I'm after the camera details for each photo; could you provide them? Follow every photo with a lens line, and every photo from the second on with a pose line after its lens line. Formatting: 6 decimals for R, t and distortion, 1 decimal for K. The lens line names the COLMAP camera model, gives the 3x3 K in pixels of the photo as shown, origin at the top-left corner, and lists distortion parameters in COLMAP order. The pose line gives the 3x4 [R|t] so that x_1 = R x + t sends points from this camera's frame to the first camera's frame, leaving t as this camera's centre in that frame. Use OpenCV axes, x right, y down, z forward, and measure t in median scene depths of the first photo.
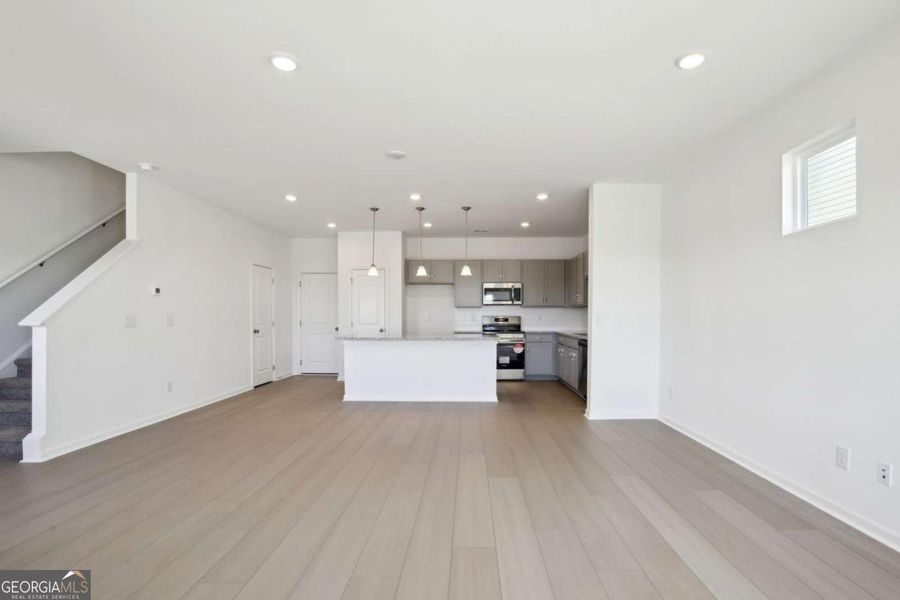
lens RADIAL K [[422.7, 0, 450.9], [0, 422.7, 311.3], [0, 0, 1]] dist [-0.015200, 0.000437]
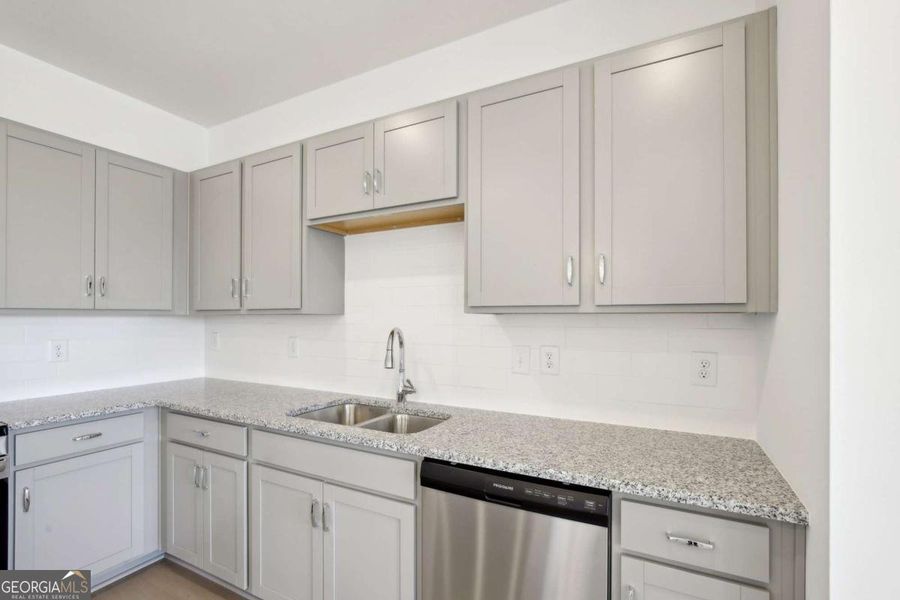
lens RADIAL K [[410.4, 0, 453.8], [0, 410.4, 312.7], [0, 0, 1]] dist [-0.011004, 0.000220]
pose [[0.437990, 0.005227, 0.898965, 0.083773], [-0.006898, 0.999973, -0.002454, -0.012356], [-0.898954, -0.005126, 0.438014, 0.697975]]
